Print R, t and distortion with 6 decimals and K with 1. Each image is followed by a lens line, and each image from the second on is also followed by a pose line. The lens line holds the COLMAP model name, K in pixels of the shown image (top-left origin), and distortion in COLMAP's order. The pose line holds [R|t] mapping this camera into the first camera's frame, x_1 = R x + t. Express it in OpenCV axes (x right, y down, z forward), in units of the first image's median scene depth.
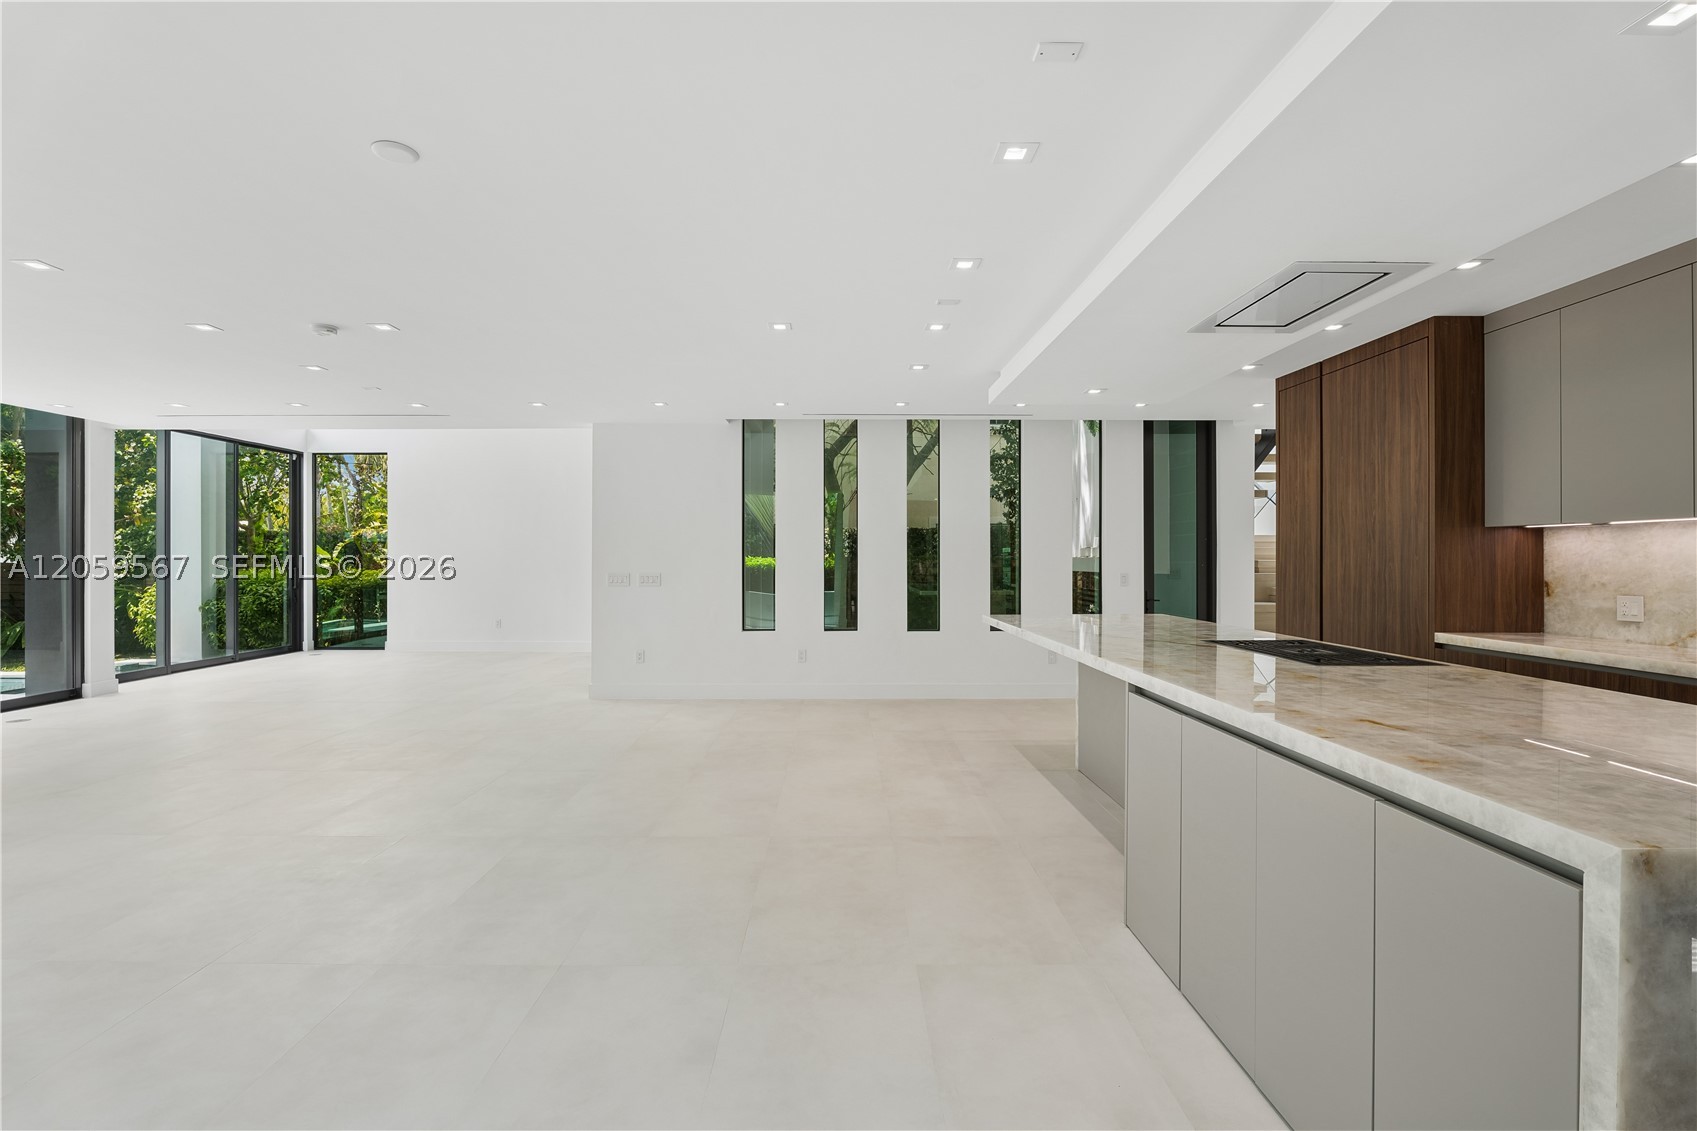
lens RADIAL K [[780.2, 0, 842.8], [0, 780.2, 561.0], [0, 0, 1]] dist [-0.009480, 0.000160]
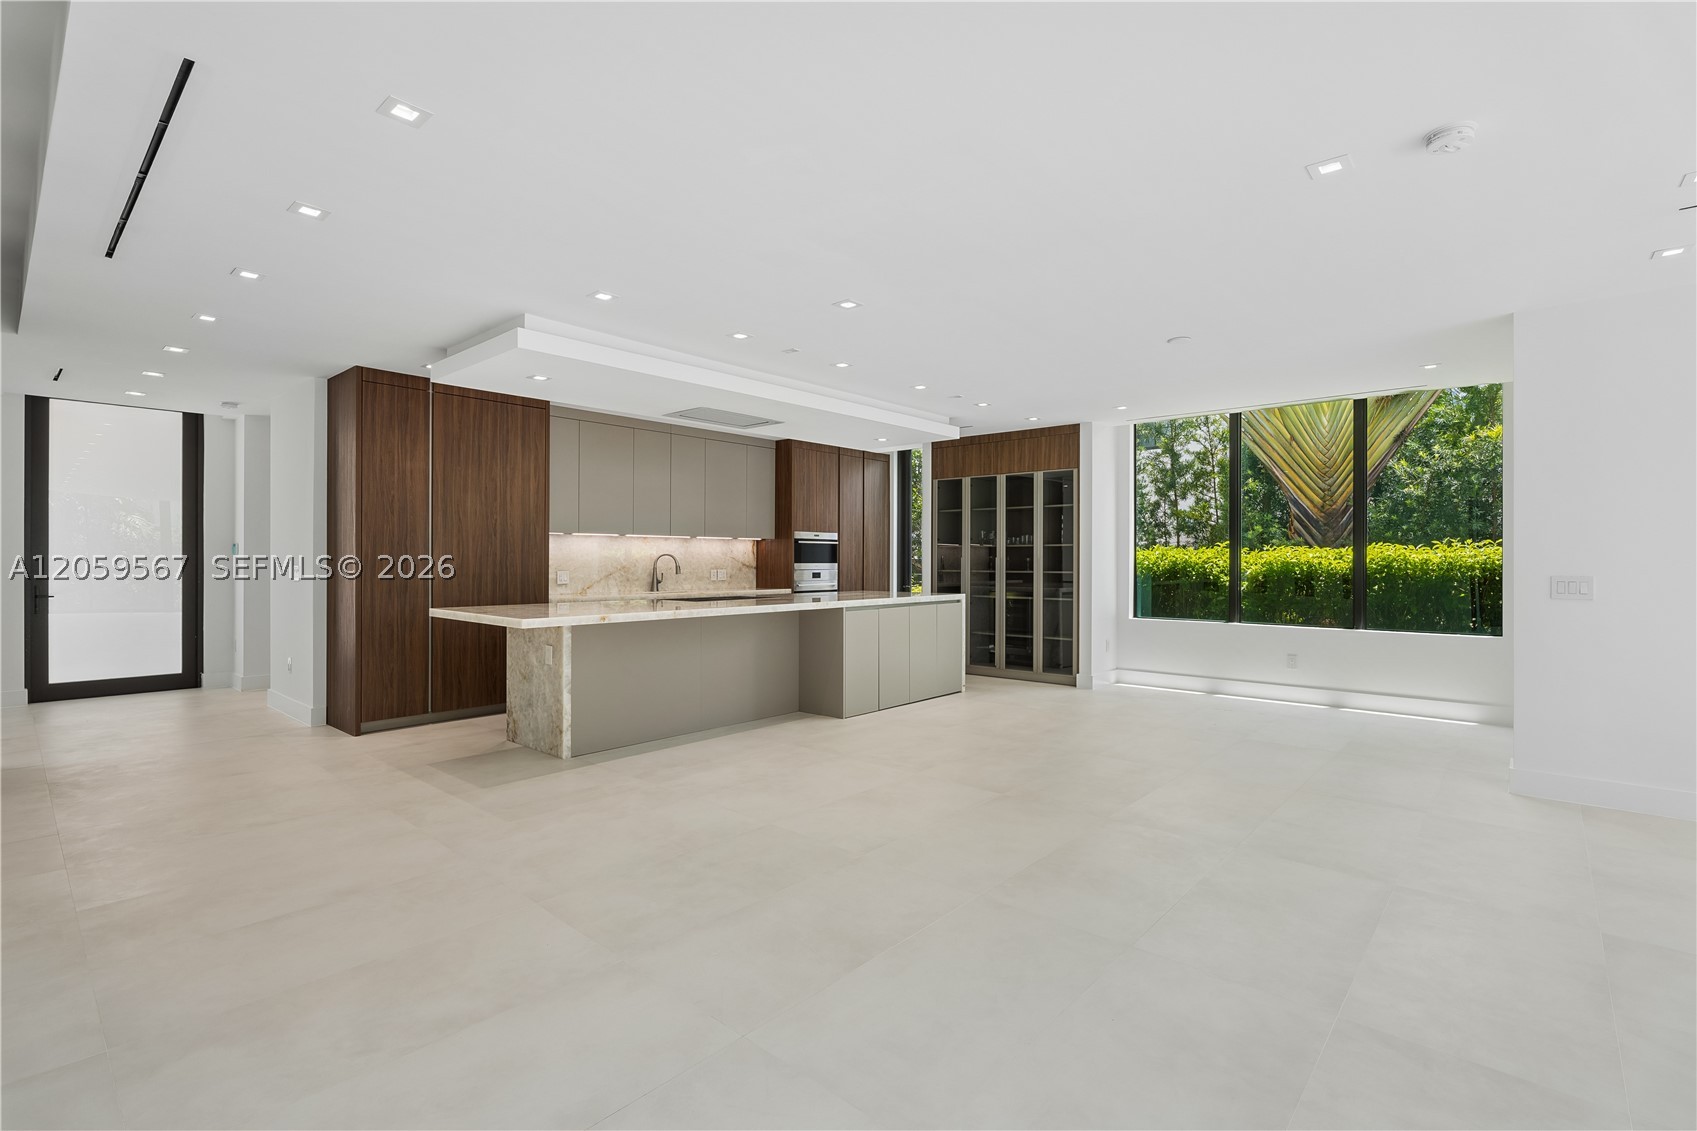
lens RADIAL K [[773.1, 0, 840.7], [0, 773.1, 560.7], [0, 0, 1]] dist [-0.013651, -0.000177]
pose [[-0.736183, -0.001034, 0.676782, -0.678709], [0.000809, 0.999997, 0.002408, 0.012134], [-0.676782, 0.002320, -0.736180, 1.608133]]
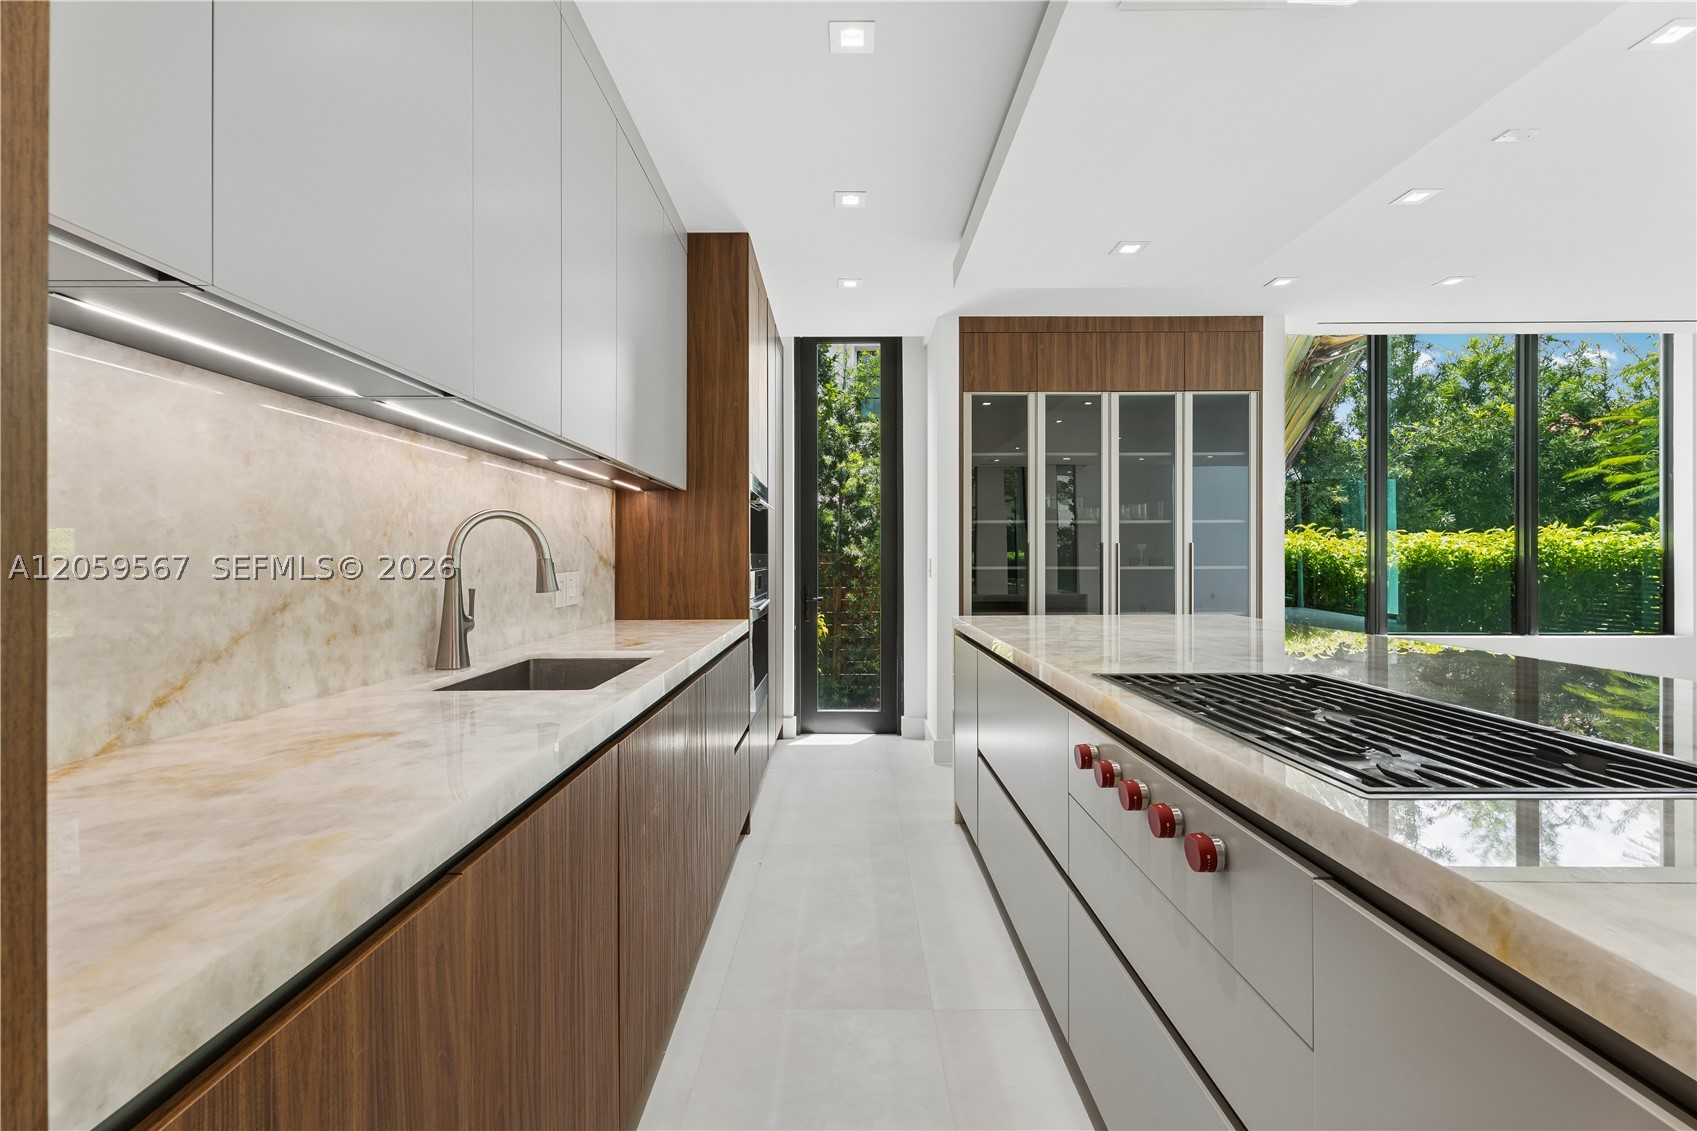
lens RADIAL K [[750.9, 0, 838.9], [0, 750.9, 561.2], [0, 0, 1]] dist [0.002343, 0.000440]
pose [[-0.999638, 0.002910, 0.026735, 0.605852], [0.003072, 0.999977, 0.006014, 0.026576], [-0.026717, 0.006094, -0.999624, 0.998299]]
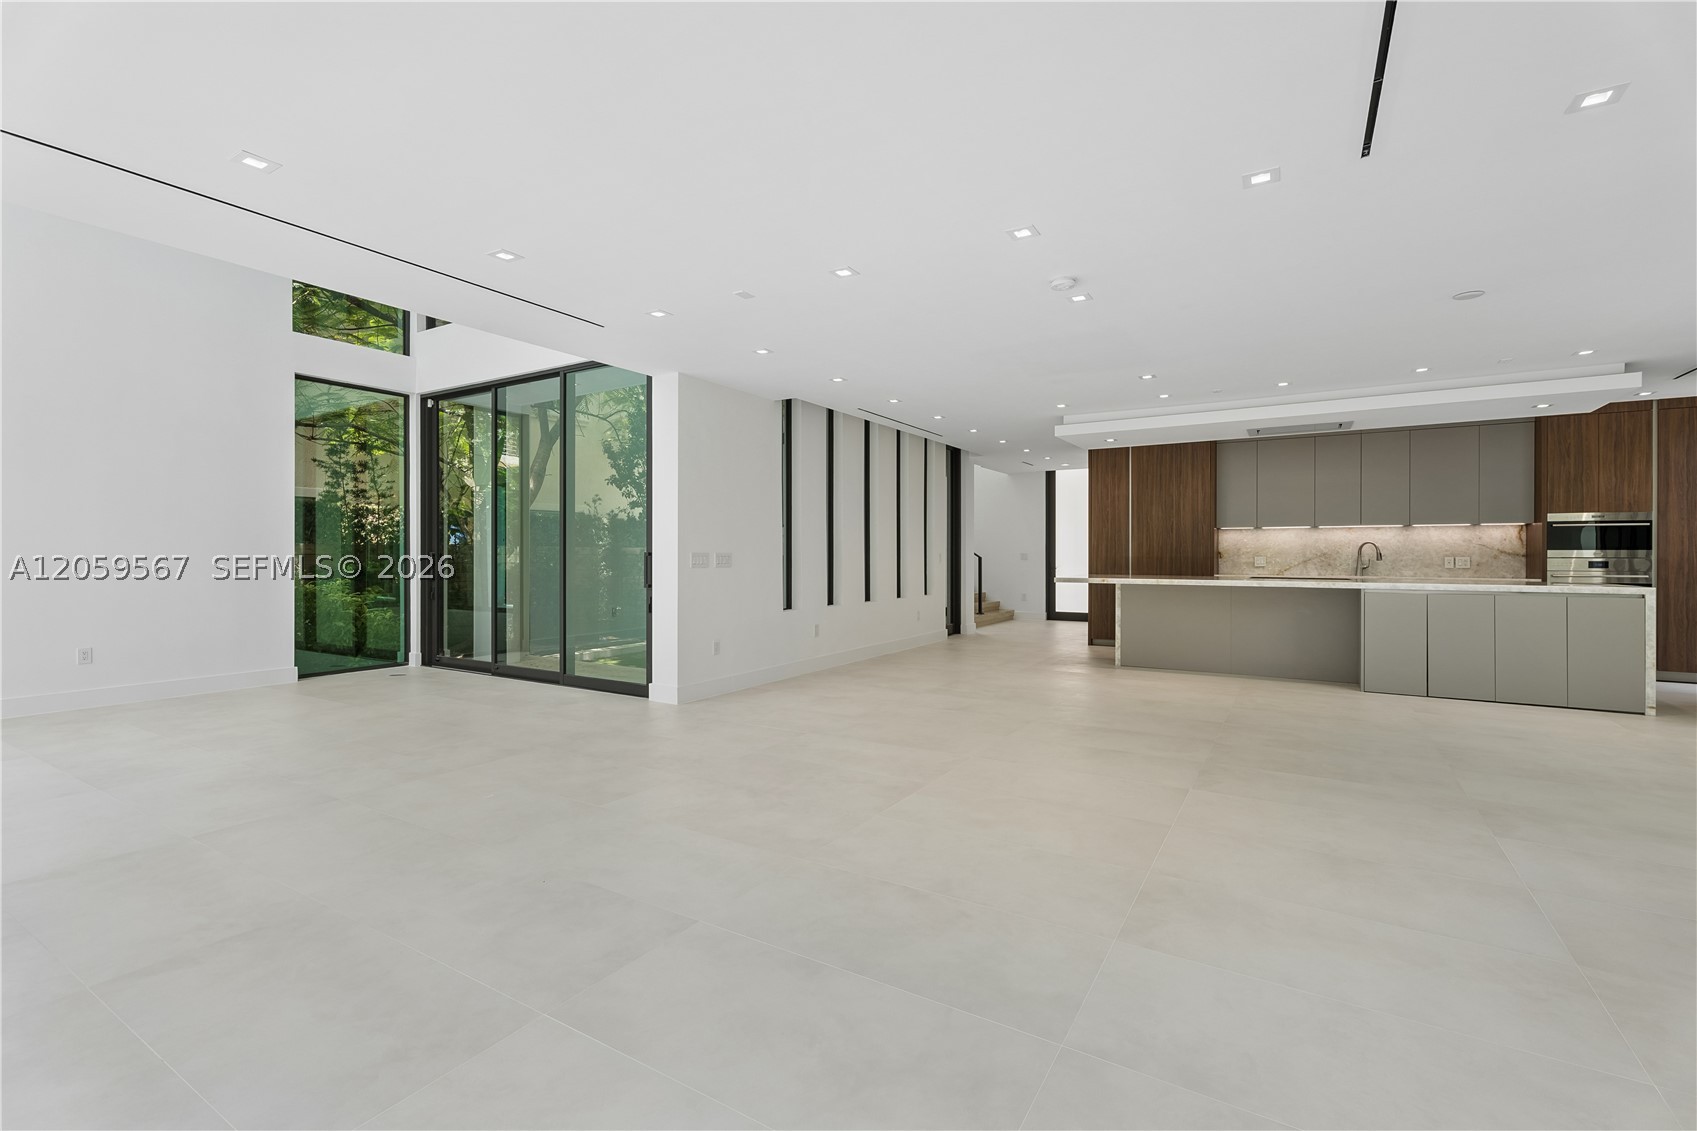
lens RADIAL K [[751.5, 0, 840.2], [0, 751.5, 554.5], [0, 0, 1]] dist [0.002073, -0.000681]
pose [[0.536761, -0.000144, 0.843734, -1.489486], [0.001699, 0.999998, -0.000909, 0.031516], [-0.843733, 0.001921, 0.536760, 0.685386]]
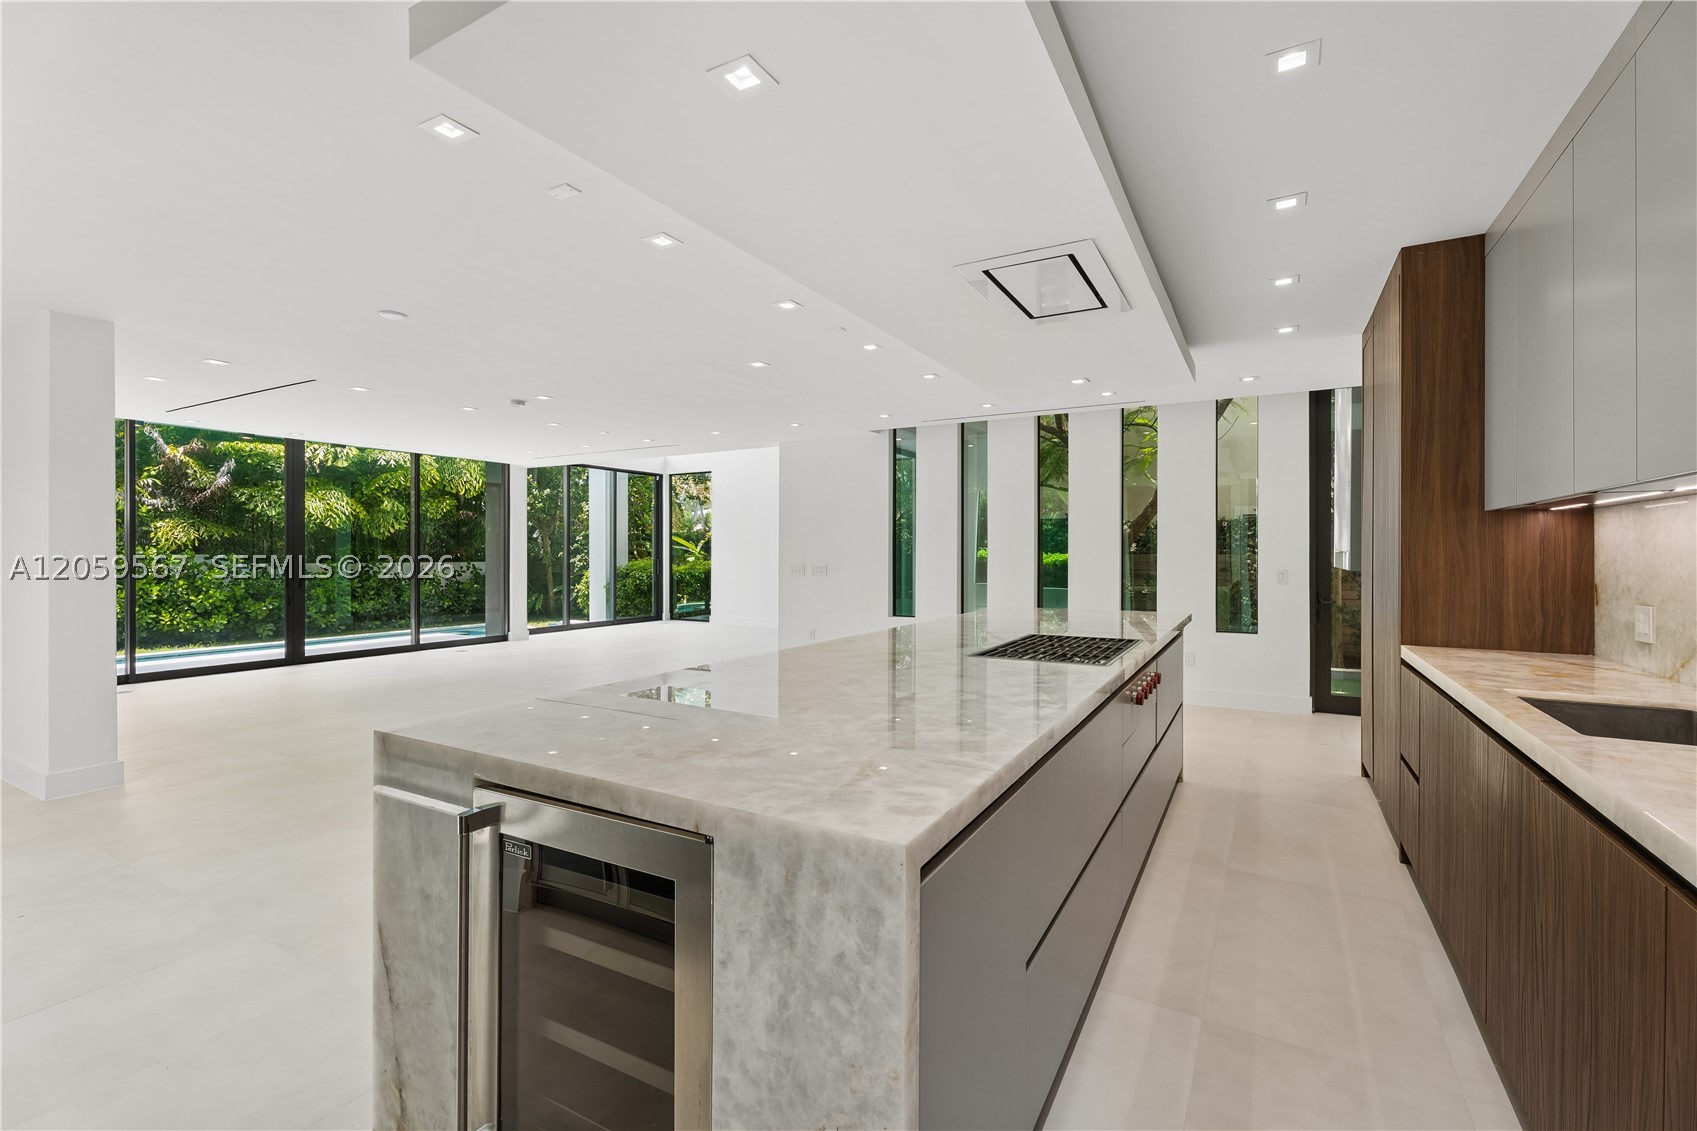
lens RADIAL K [[750.9, 0, 838.9], [0, 750.9, 561.2], [0, 0, 1]] dist [0.002343, 0.000440]
pose [[0.861350, 0.006608, -0.507970, 0.602472], [-0.003990, 0.999973, 0.006241, 0.003198], [0.507997, -0.003349, 0.861352, 0.035253]]
